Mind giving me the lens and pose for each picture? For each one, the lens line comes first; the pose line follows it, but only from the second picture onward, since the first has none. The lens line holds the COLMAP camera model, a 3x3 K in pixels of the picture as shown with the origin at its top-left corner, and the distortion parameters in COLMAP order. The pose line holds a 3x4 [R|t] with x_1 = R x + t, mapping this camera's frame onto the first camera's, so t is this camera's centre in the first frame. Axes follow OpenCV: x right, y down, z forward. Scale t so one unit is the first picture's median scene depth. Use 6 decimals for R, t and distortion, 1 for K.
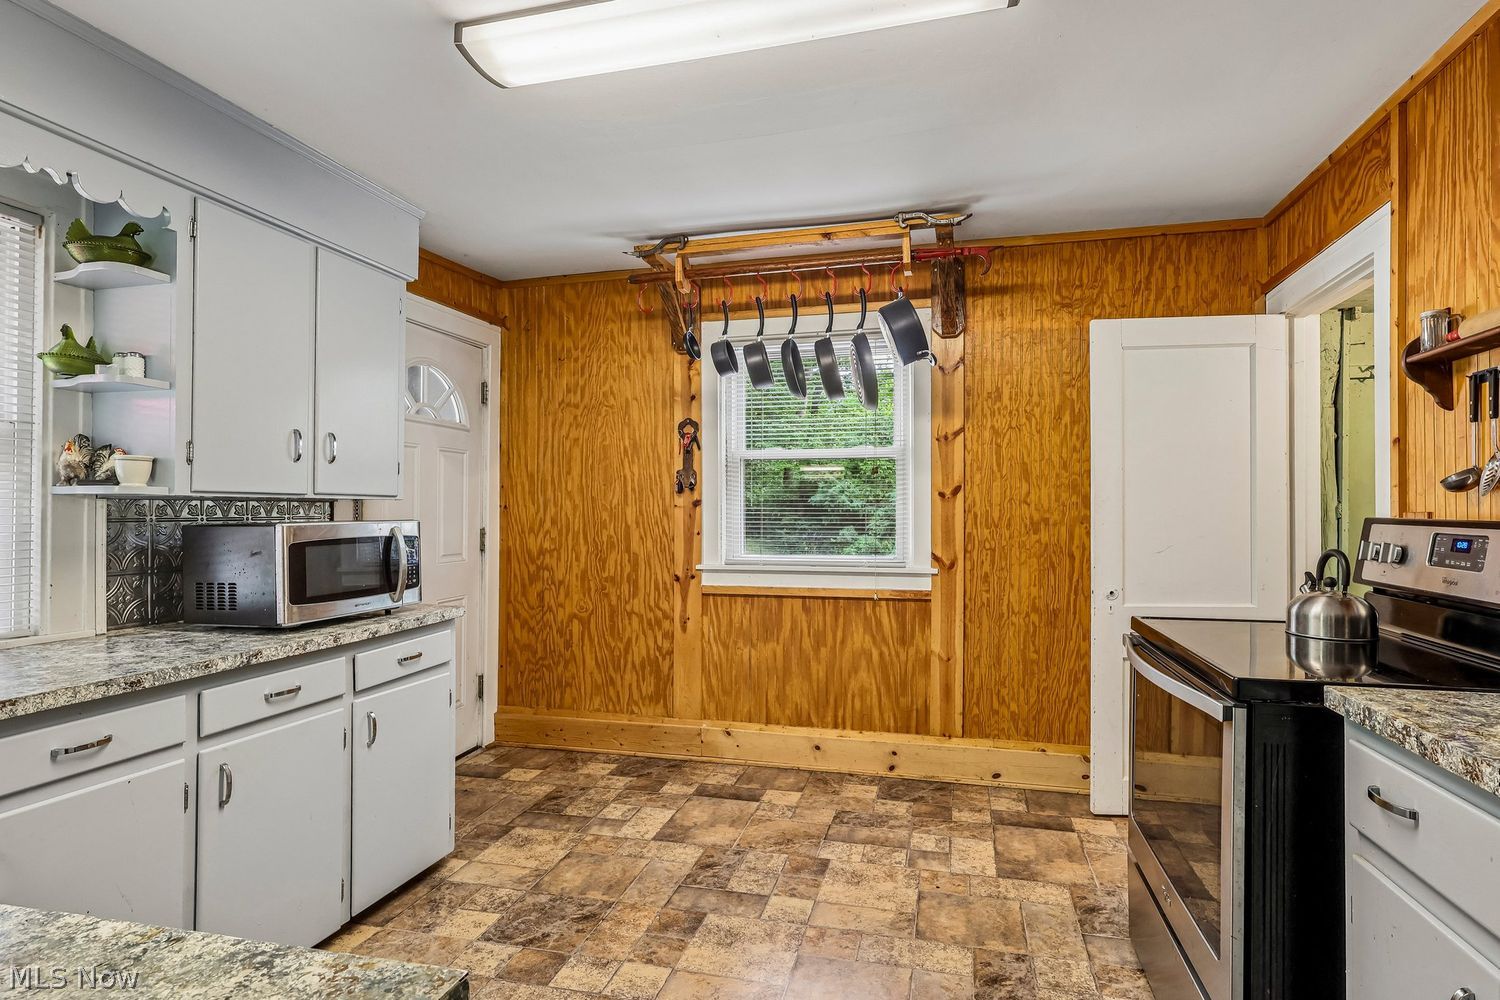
lens RADIAL K [[707.3, 0, 754.4], [0, 707.3, 509.5], [0, 0, 1]] dist [-0.000860, 0.000206]
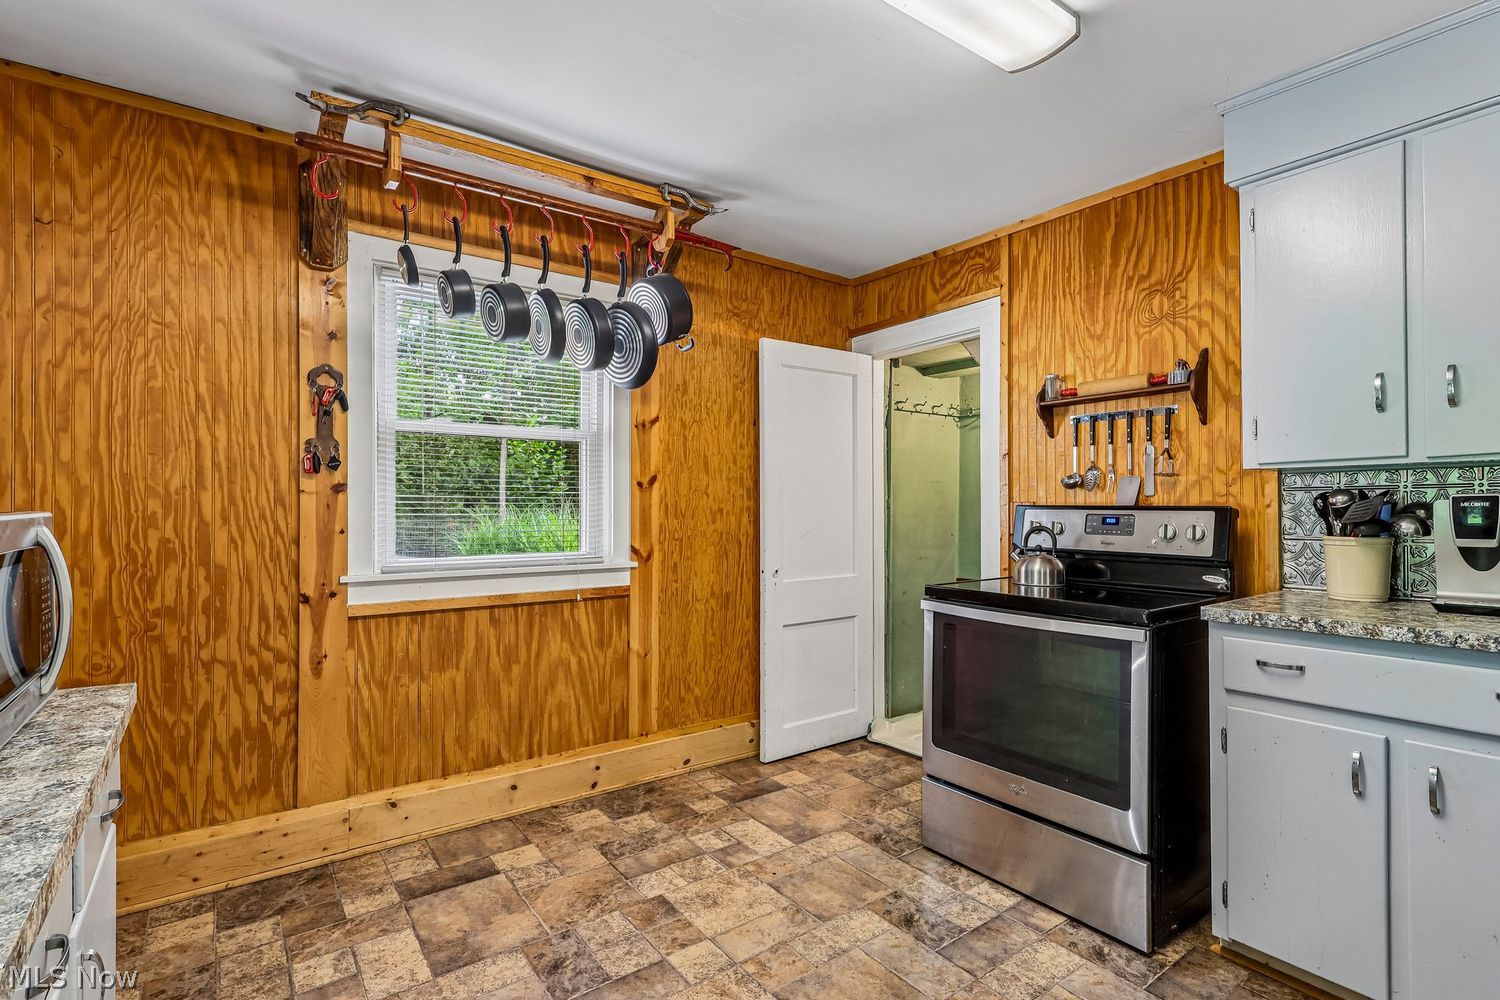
lens RADIAL K [[730.2, 0, 718.4], [0, 730.2, 499.6], [0, 0, 1]] dist [-0.002463, 0.000334]
pose [[0.652389, 0.009215, 0.757828, -0.409137], [-0.002370, 0.999946, -0.010118, 0.009428], [-0.757880, 0.004805, 0.652376, 0.267255]]
